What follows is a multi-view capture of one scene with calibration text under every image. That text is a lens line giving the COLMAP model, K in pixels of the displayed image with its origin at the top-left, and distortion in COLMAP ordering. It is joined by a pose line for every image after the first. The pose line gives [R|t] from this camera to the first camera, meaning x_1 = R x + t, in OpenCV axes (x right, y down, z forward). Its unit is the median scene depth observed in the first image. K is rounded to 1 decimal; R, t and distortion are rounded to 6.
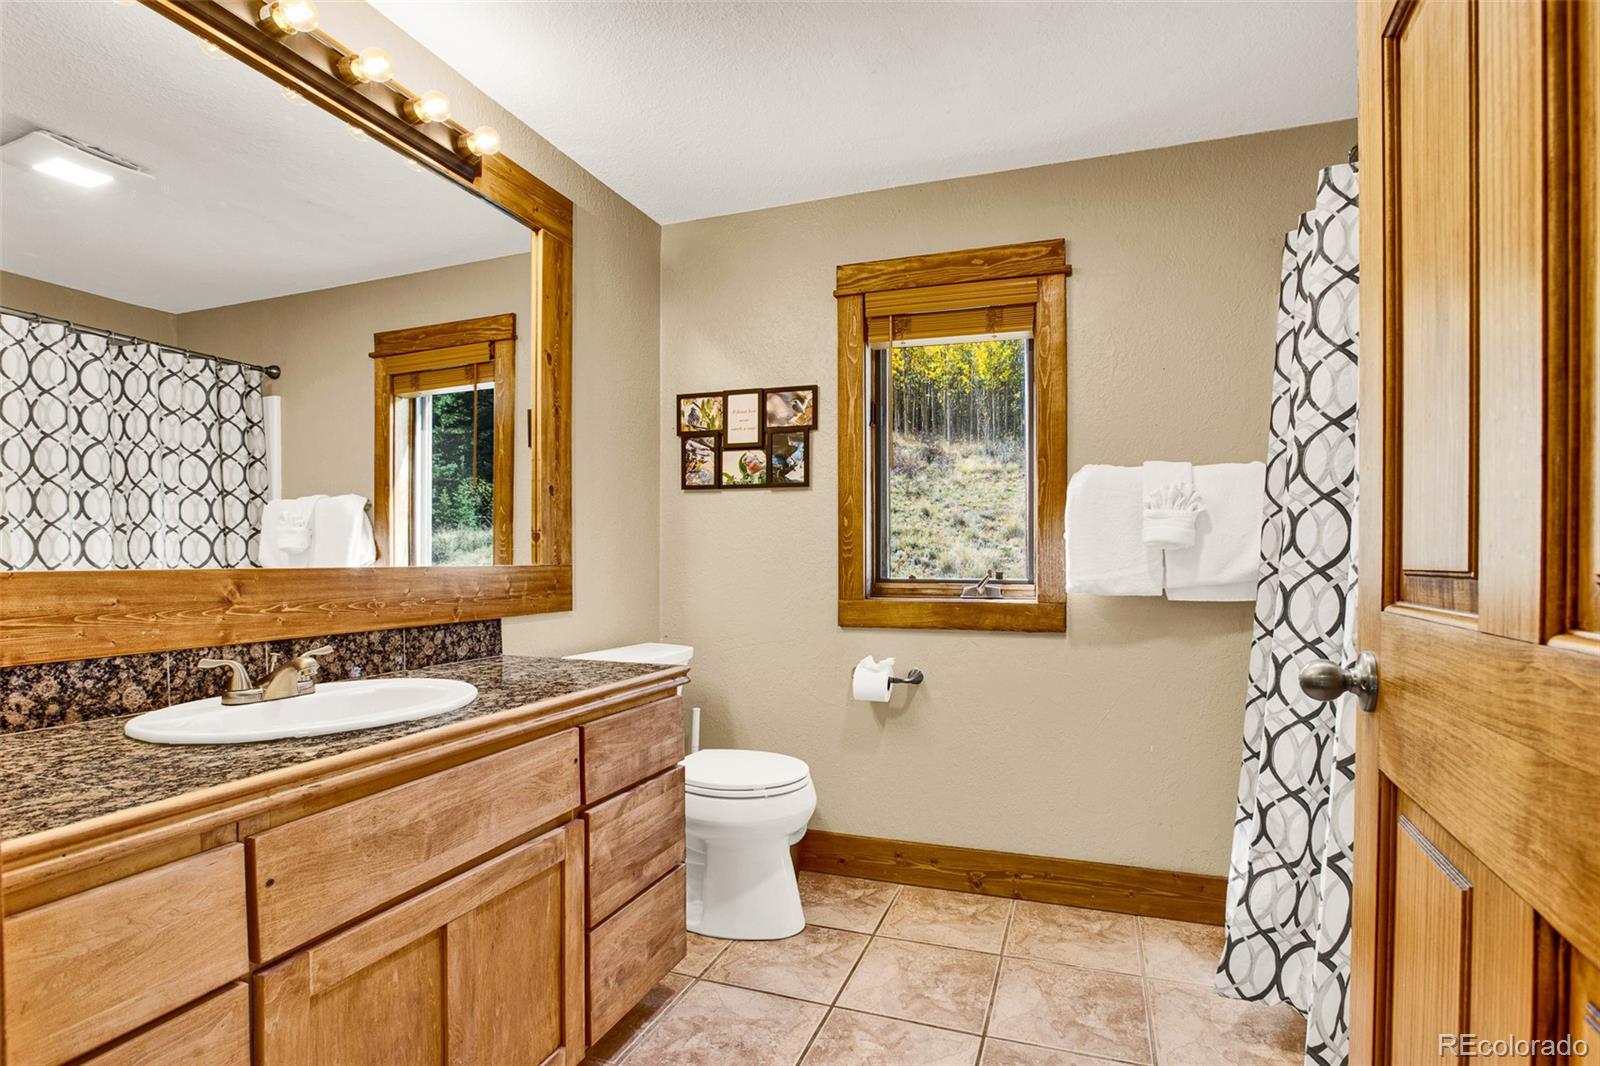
lens RADIAL K [[777.7, 0, 796.7], [0, 777.7, 566.4], [0, 0, 1]] dist [-0.061090, 0.019623]
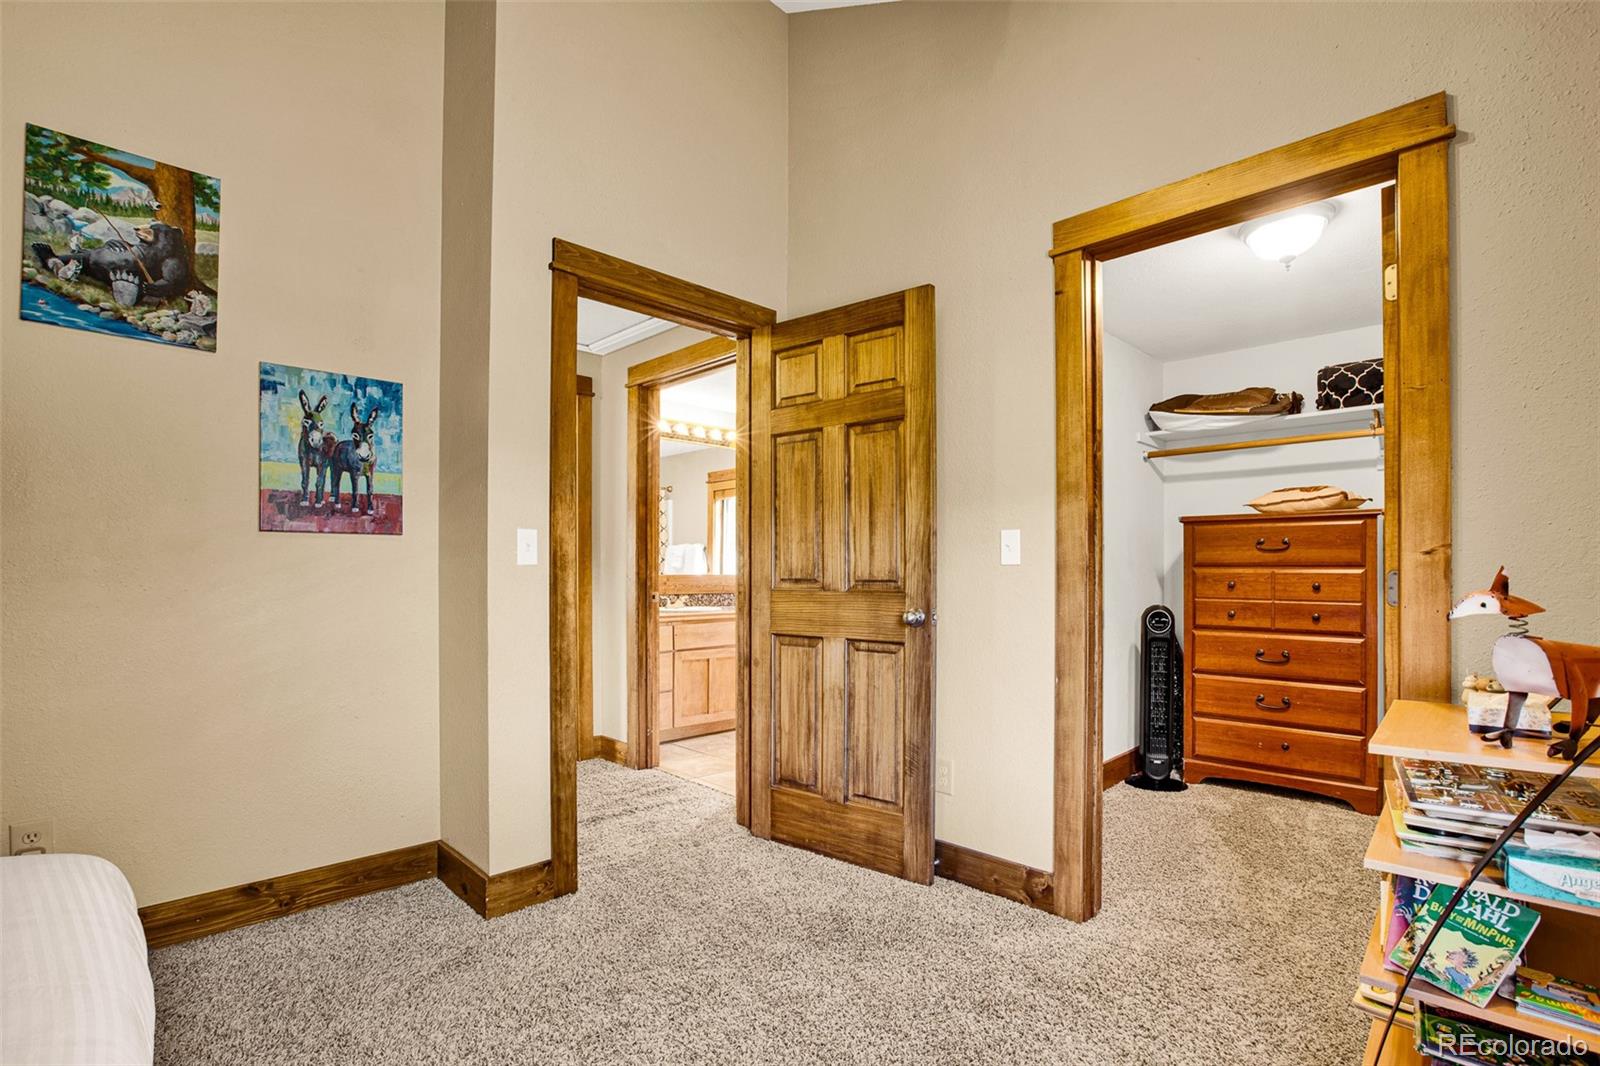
lens RADIAL K [[755.0, 0, 778.0], [0, 755.0, 564.5], [0, 0, 1]] dist [-0.054084, 0.020347]
pose [[0.904252, 0.002621, -0.426992, 0.879275], [-0.007905, 0.999913, -0.010604, -0.009573], [0.426927, 0.012964, 0.904193, -1.388788]]
